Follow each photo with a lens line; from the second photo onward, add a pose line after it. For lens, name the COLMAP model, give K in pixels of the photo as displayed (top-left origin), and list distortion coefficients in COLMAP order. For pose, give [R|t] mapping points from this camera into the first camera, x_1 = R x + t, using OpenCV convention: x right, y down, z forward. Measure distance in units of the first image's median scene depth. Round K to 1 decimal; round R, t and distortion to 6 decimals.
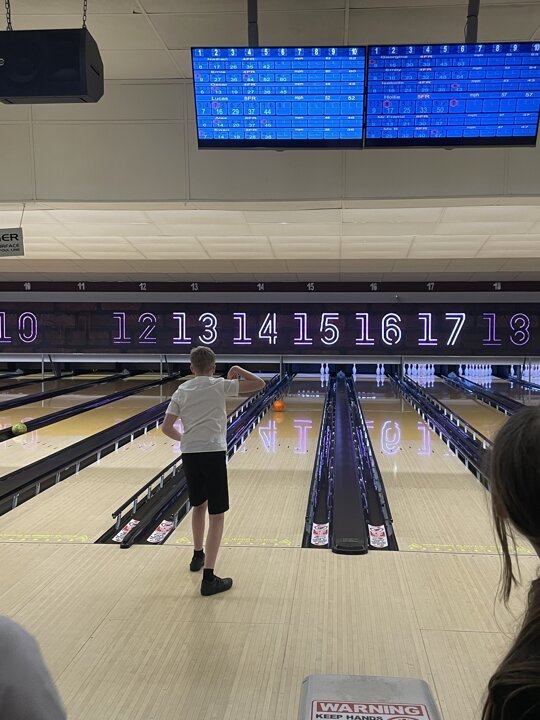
lens RADIAL K [[768.9, 0, 281.8], [0, 768.9, 345.8], [0, 0, 1]] dist [0.073652, 0.000000]
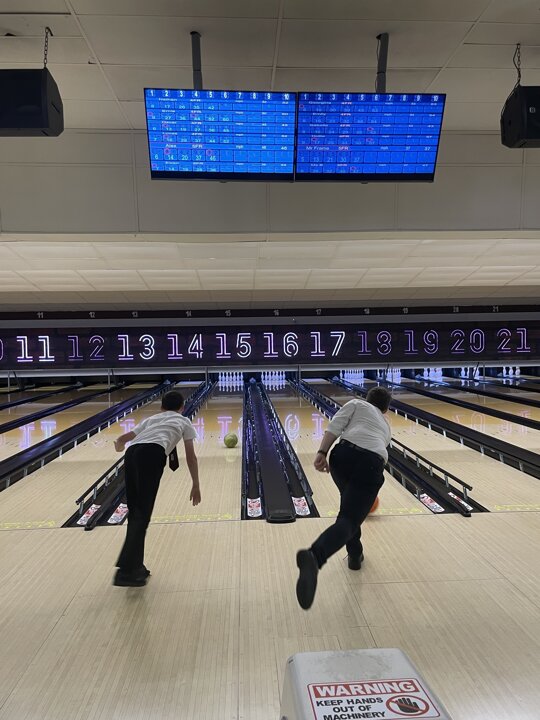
lens RADIAL K [[578.9, 0, 280.7], [0, 578.9, 354.7], [0, 0, 1]] dist [0.097453, -0.130747]
pose [[0.990493, -0.023086, 0.135611, -0.020311], [0.024431, 0.999667, -0.008264, 0.008210], [-0.135375, 0.011499, 0.990728, 0.057856]]
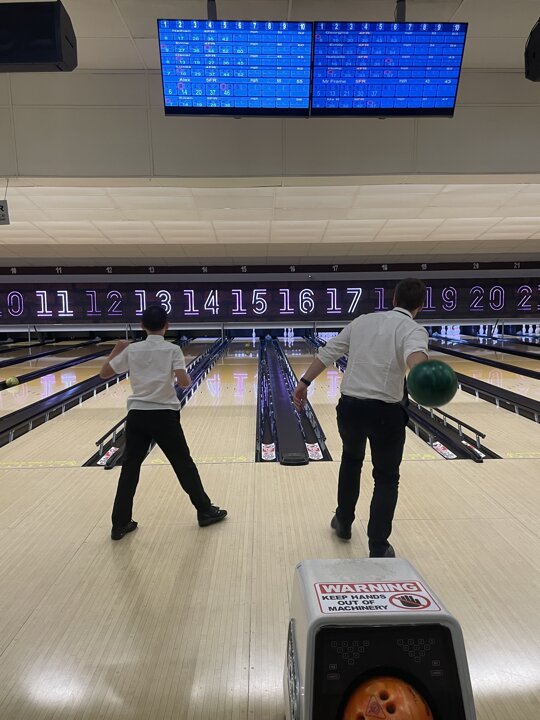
lens RADIAL K [[578.9, 0, 276.9], [0, 578.9, 350.3], [0, 0, 1]] dist [0.097453, -0.130747]
pose [[0.994712, -0.023660, 0.099938, -0.019047], [0.018488, 0.998457, 0.052356, 0.022744], [-0.101023, -0.050231, 0.993615, 0.054715]]
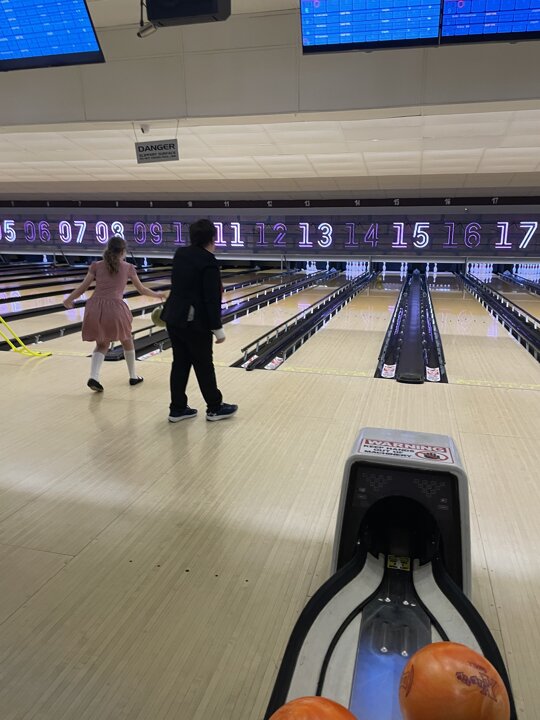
lens RADIAL K [[551.1, 0, 265.1], [0, 551.1, 350.8], [0, 0, 1]] dist [0.097705, -0.134196]
pose [[0.981871, 0.042889, -0.184632, 0.010232], [-0.010984, 0.985302, 0.170470, 0.032198], [0.189230, -0.165351, 0.967911, 0.012019]]
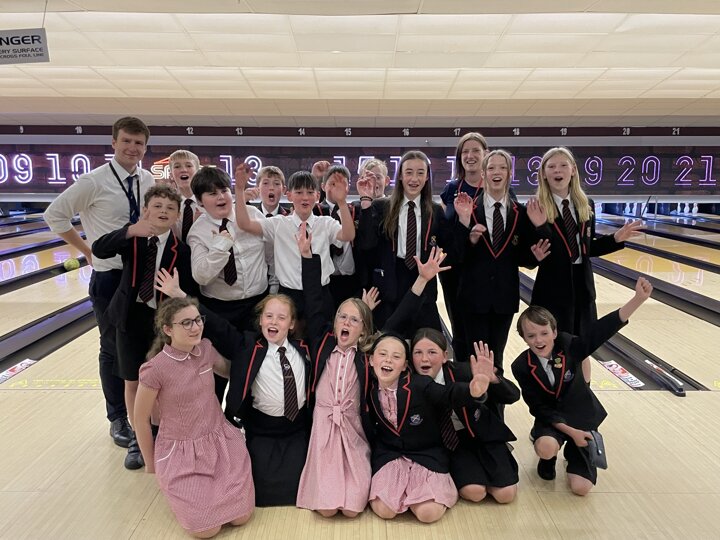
lens RADIAL K [[651.9, 0, 362.1], [0, 651.9, 266.6], [0, 0, 1]] dist [0.085694, -0.127561]
pose [[0.997245, -0.011325, 0.073314, -0.031373], [0.002917, 0.993500, 0.113798, 0.017828], [-0.074126, -0.113271, 0.990795, 0.160061]]
